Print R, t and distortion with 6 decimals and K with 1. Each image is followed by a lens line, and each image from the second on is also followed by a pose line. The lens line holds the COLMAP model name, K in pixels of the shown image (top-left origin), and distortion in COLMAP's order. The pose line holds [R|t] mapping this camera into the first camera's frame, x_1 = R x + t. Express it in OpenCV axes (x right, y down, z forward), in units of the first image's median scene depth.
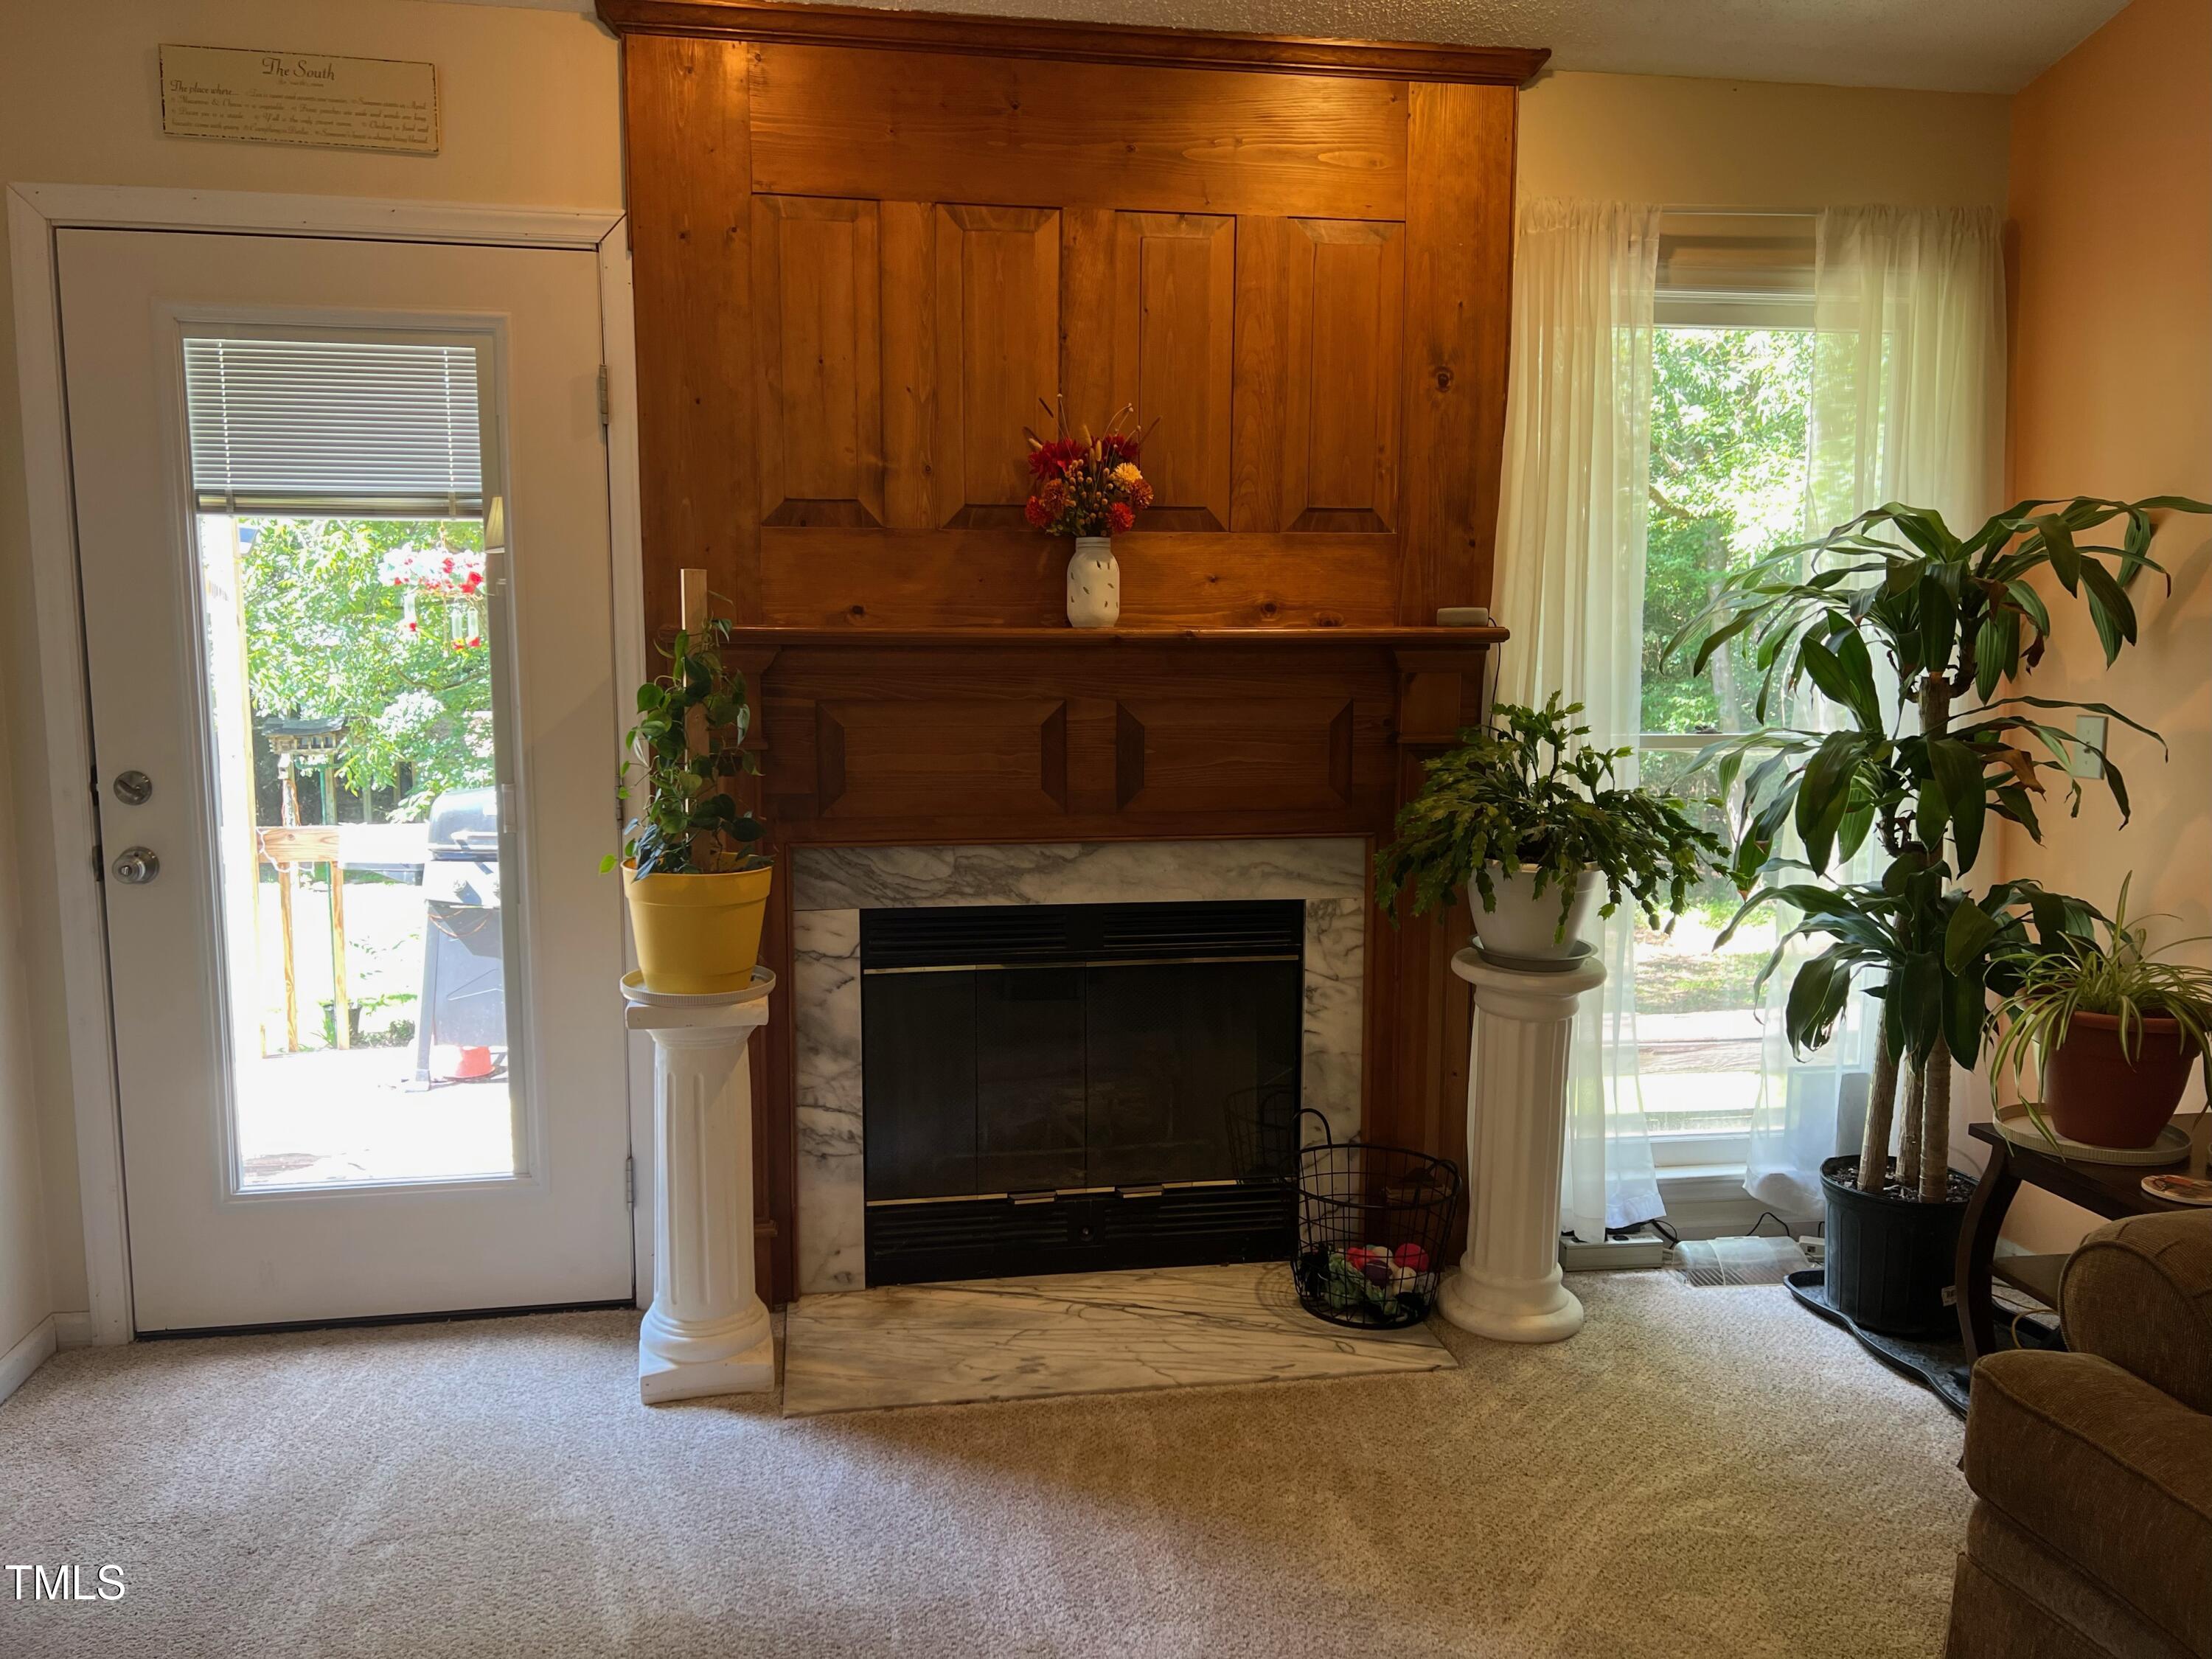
lens RADIAL K [[1682.4, 0, 1091.1], [0, 1682.4, 819.4], [0, 0, 1]] dist [0.056934, -0.060847]
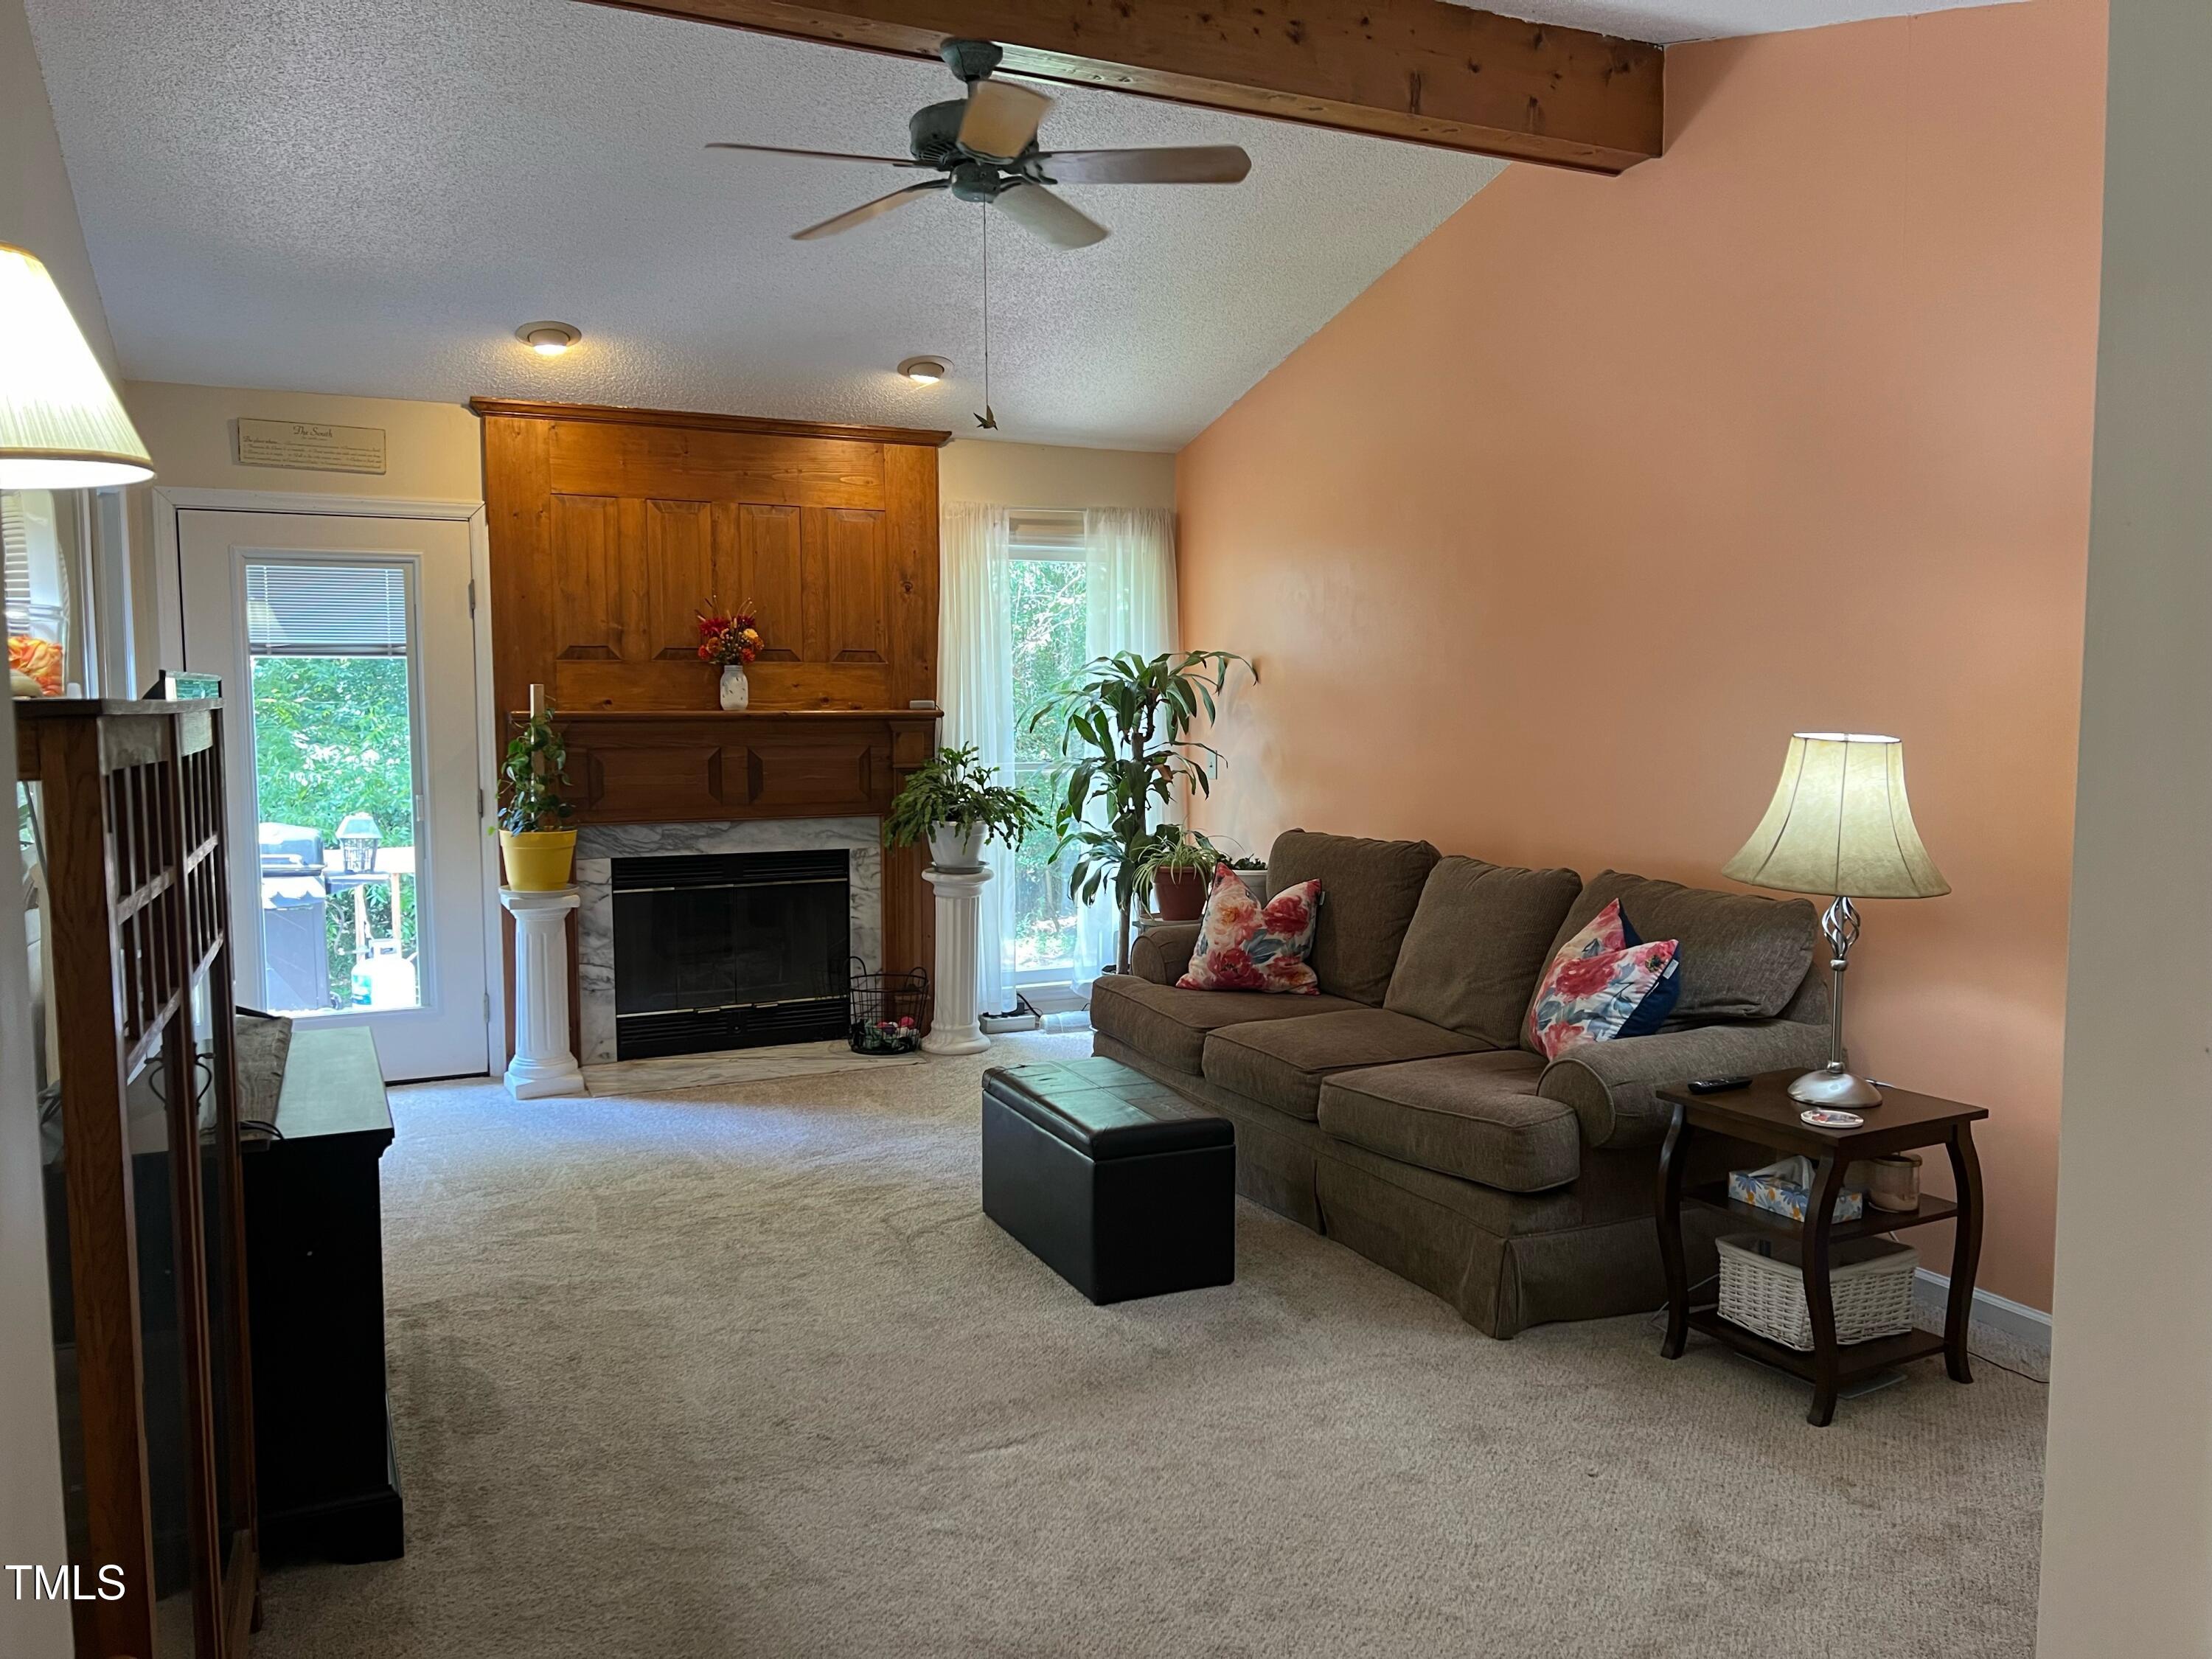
lens RADIAL K [[1682.4, 0, 1152.1], [0, 1682.4, 855.0], [0, 0, 1]] dist [0.056934, -0.060847]
pose [[0.959463, -0.030200, 0.280213, -0.088999], [0.034092, 0.999378, -0.009024, 0.090552], [-0.279766, 0.018211, 0.959895, -1.038691]]
